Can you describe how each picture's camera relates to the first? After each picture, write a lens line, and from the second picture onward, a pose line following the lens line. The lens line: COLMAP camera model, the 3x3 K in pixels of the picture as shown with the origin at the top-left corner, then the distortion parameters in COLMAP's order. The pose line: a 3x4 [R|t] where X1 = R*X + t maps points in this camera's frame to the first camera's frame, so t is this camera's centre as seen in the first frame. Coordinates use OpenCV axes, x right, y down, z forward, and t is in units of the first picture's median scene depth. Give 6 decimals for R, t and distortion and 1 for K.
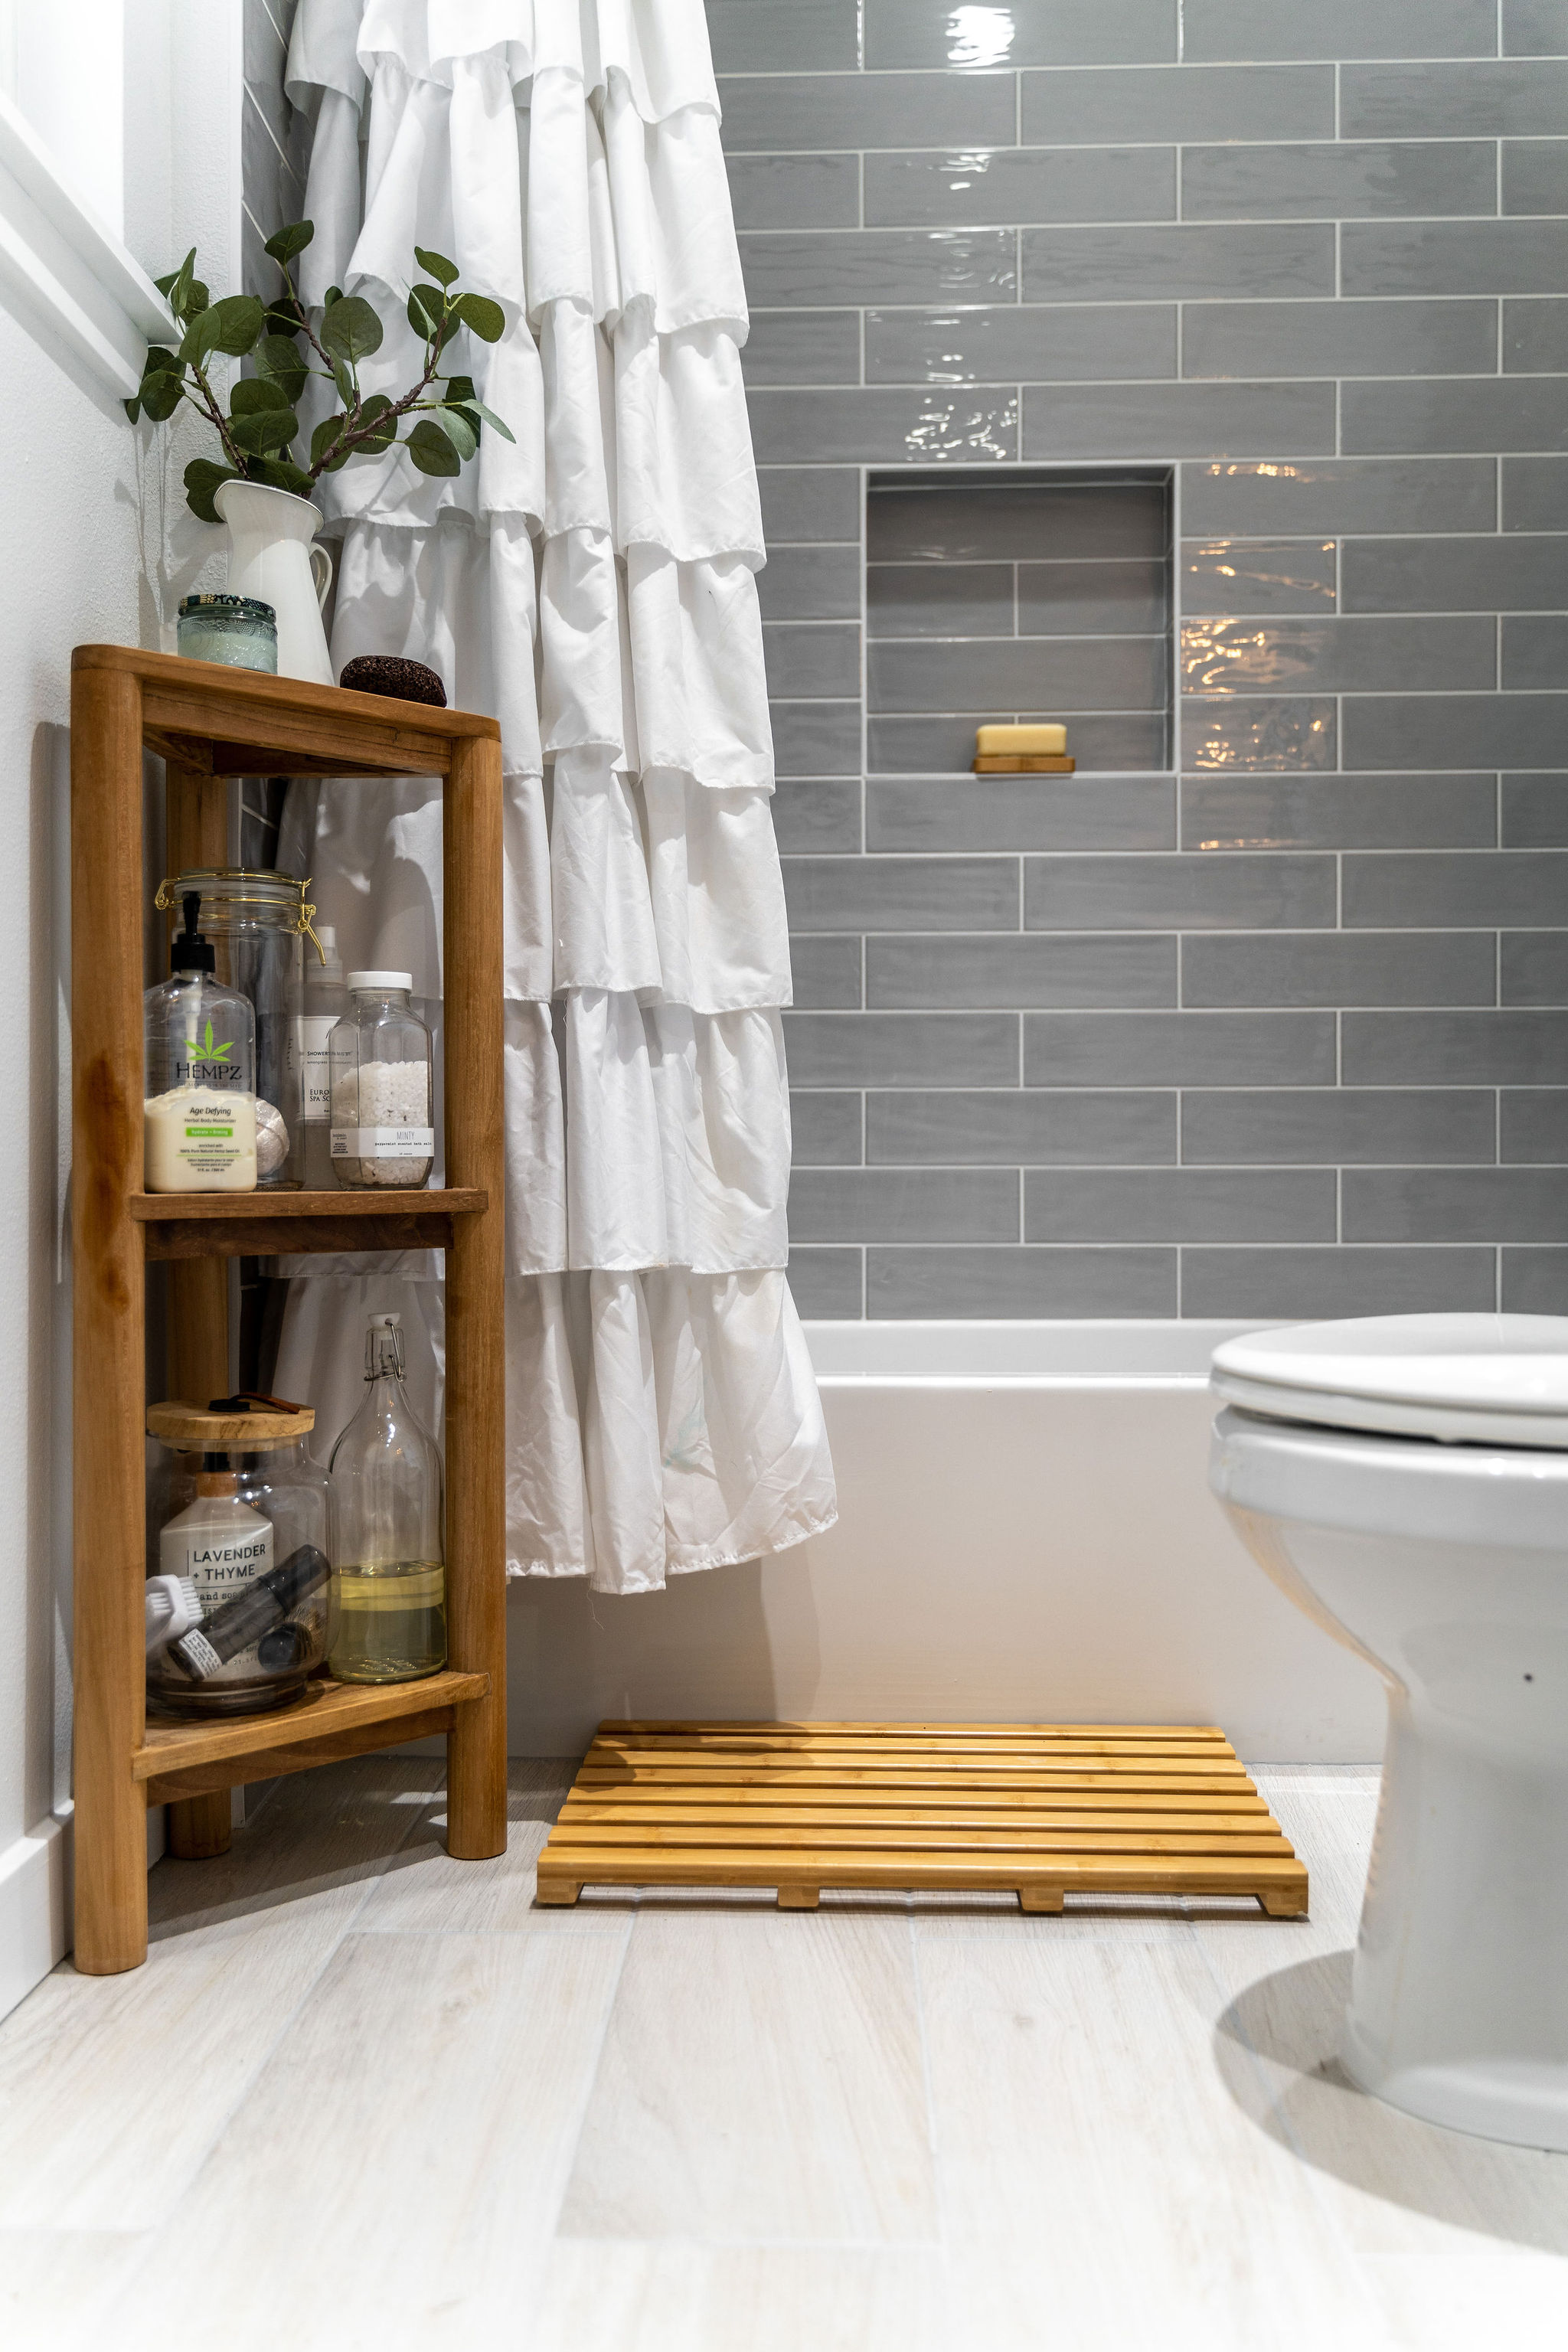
lens RADIAL K [[1999.9, 0, 793.2], [0, 1999.9, 1174.9], [0, 0, 1]] dist [0.009115, -0.017332]
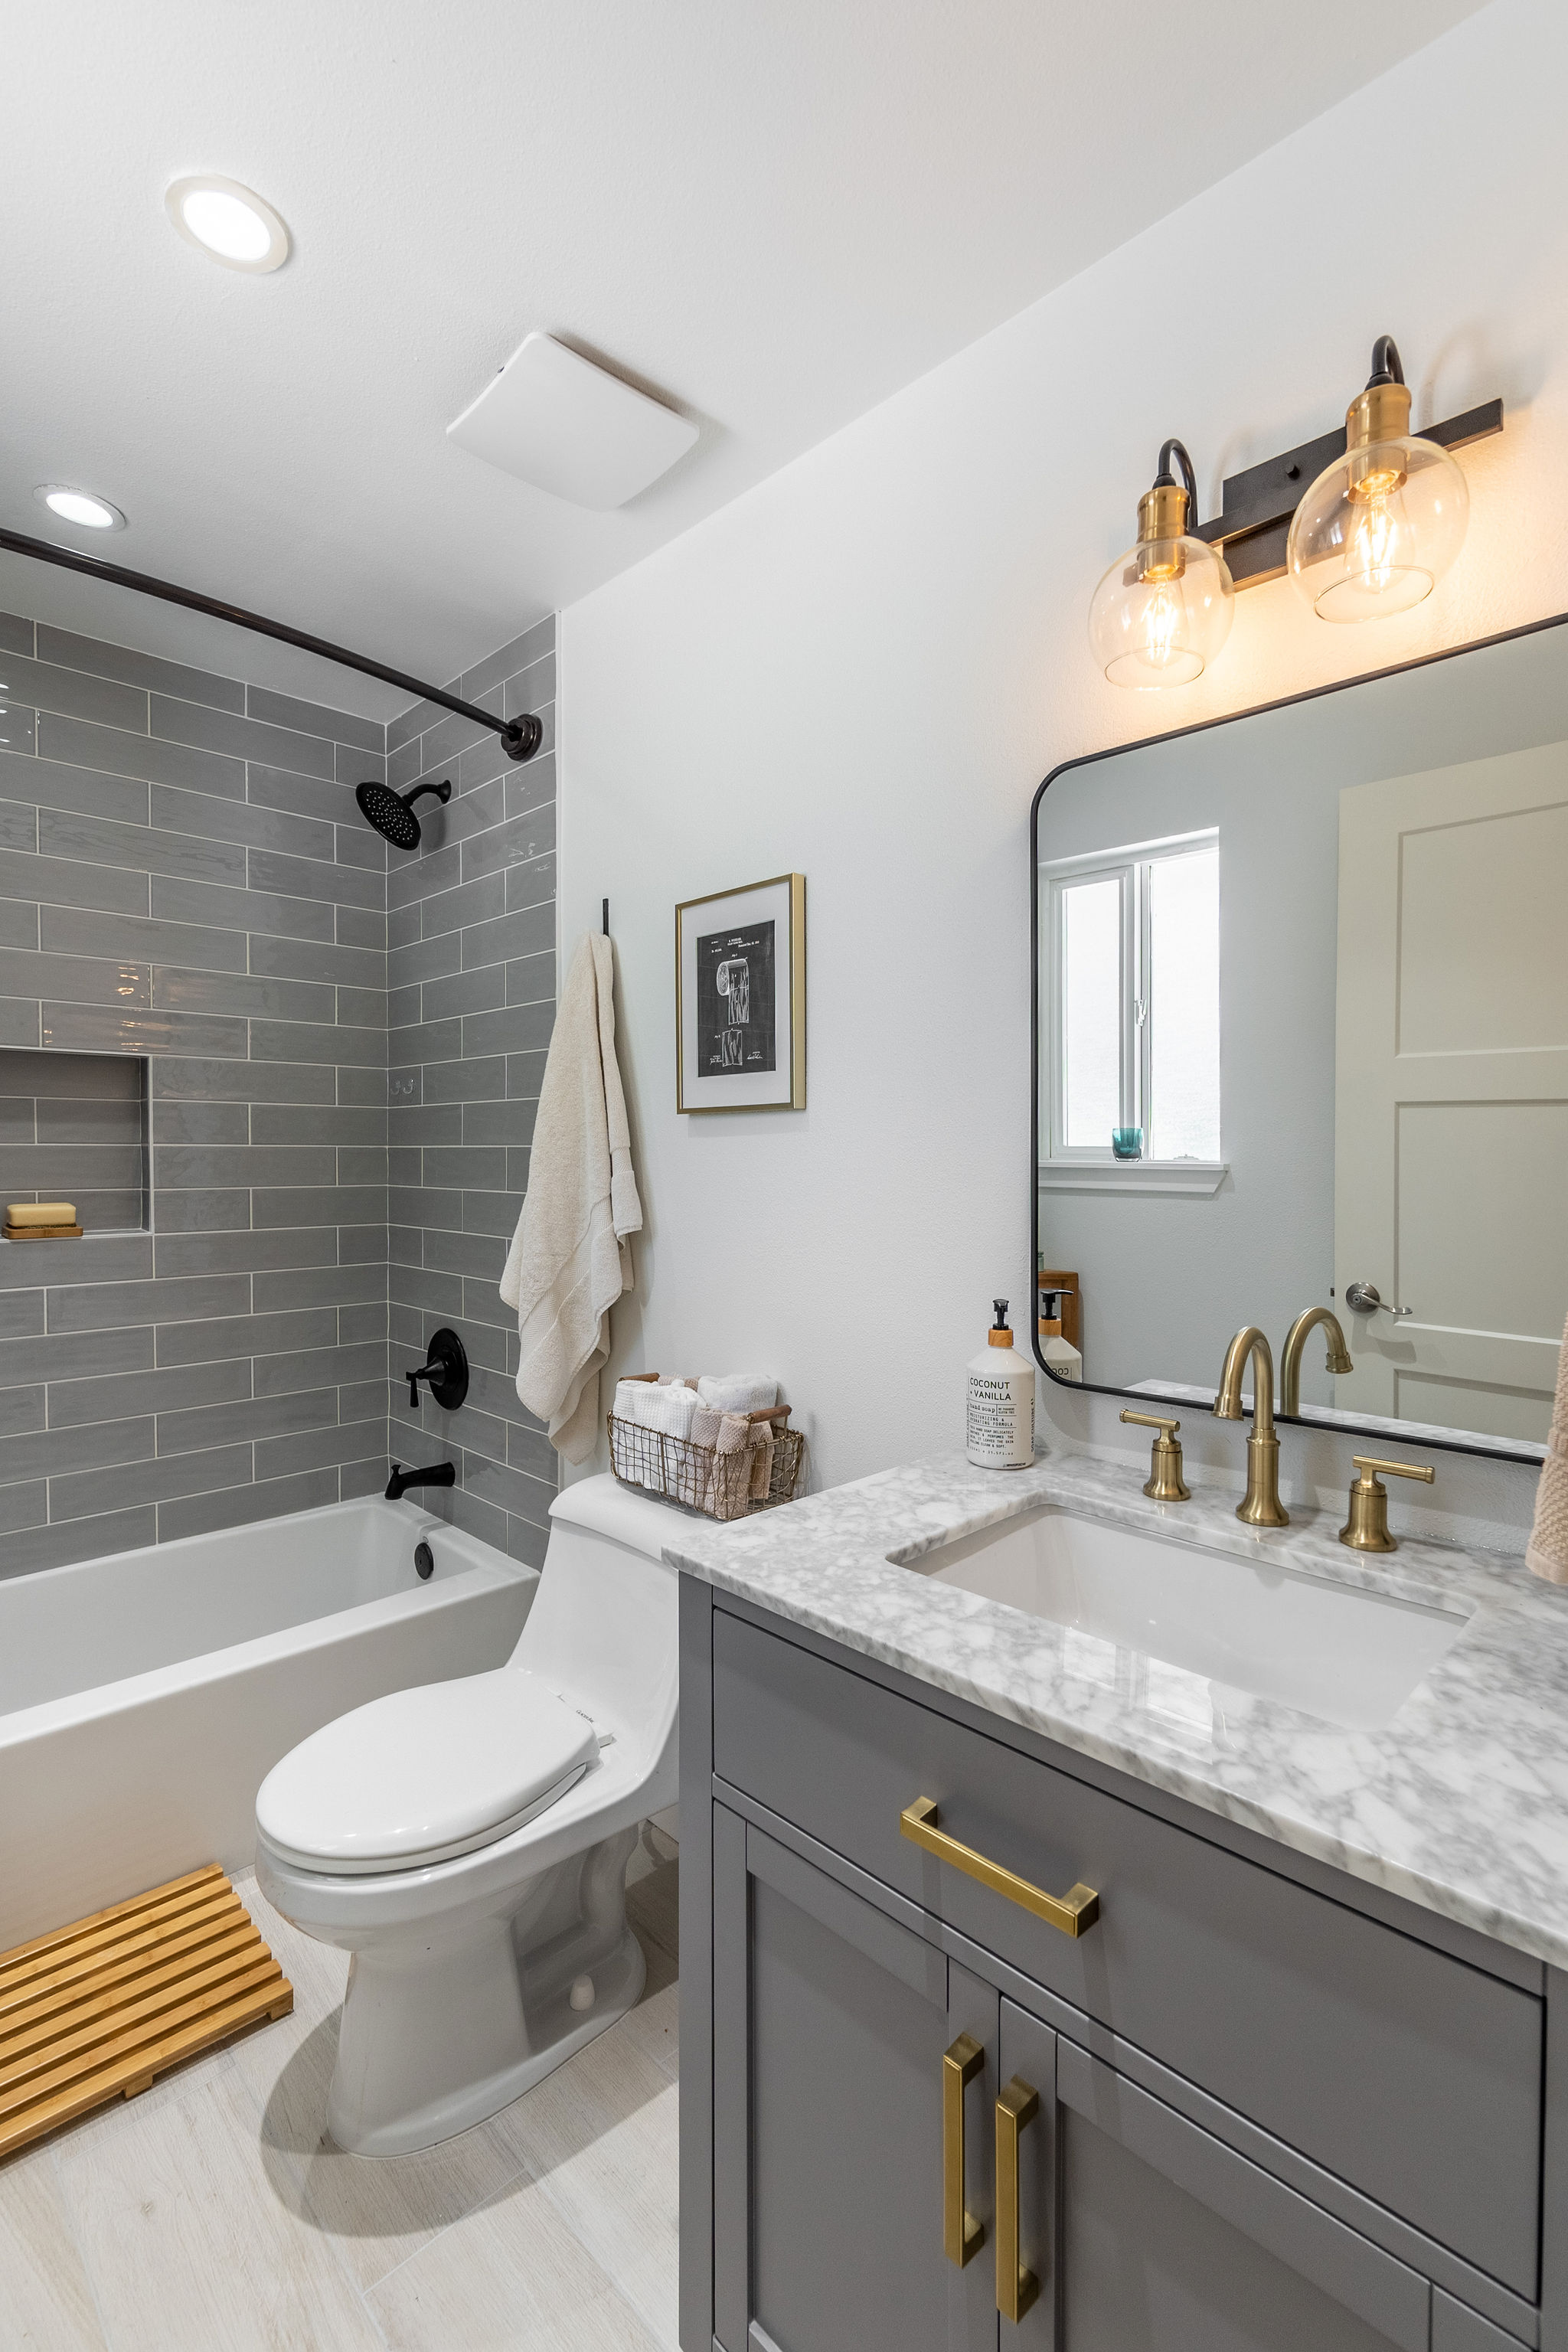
lens RADIAL K [[1037.4, 0, 790.5], [0, 1037.4, 1176.7], [0, 0, 1]] dist [-0.001008, -0.000522]
pose [[0.694520, -0.011745, 0.719377, -0.109936], [0.000069, 0.999868, 0.016258, -0.400057], [-0.719473, -0.011242, 0.694429, -0.054060]]
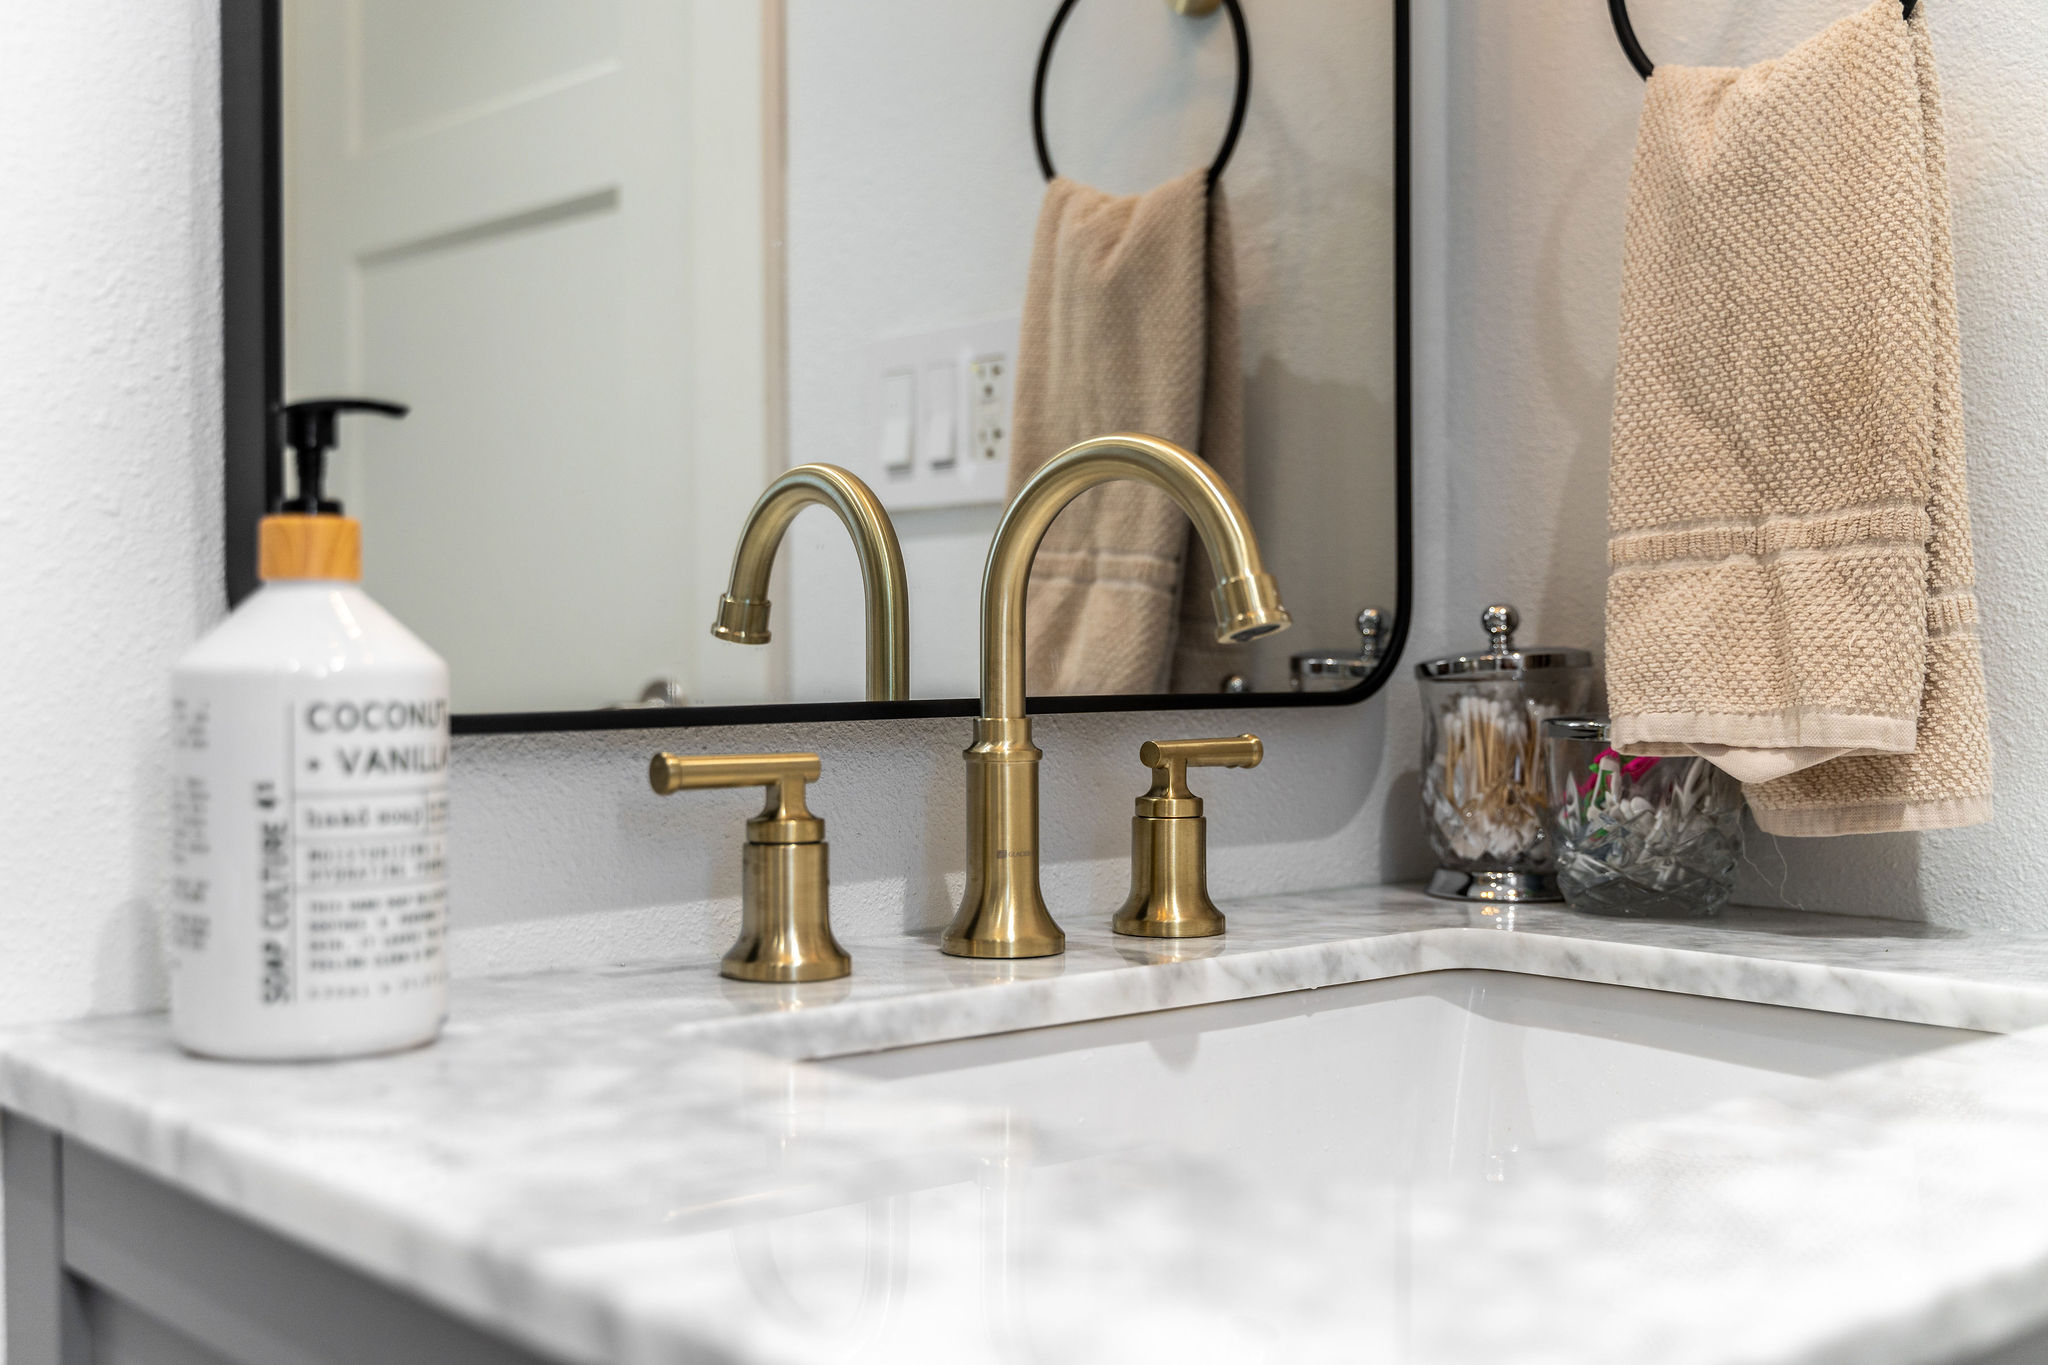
lens RADIAL K [[2320.8, 0, 1022.9], [0, 2320.8, 672.2], [0, 0, 1]] dist [0.013497, 0.000000]
pose [[-0.682485, -0.003534, 0.730891, 0.139240], [0.006179, 0.999925, 0.010606, -0.251377], [-0.730874, 0.011755, -0.682412, 0.558179]]
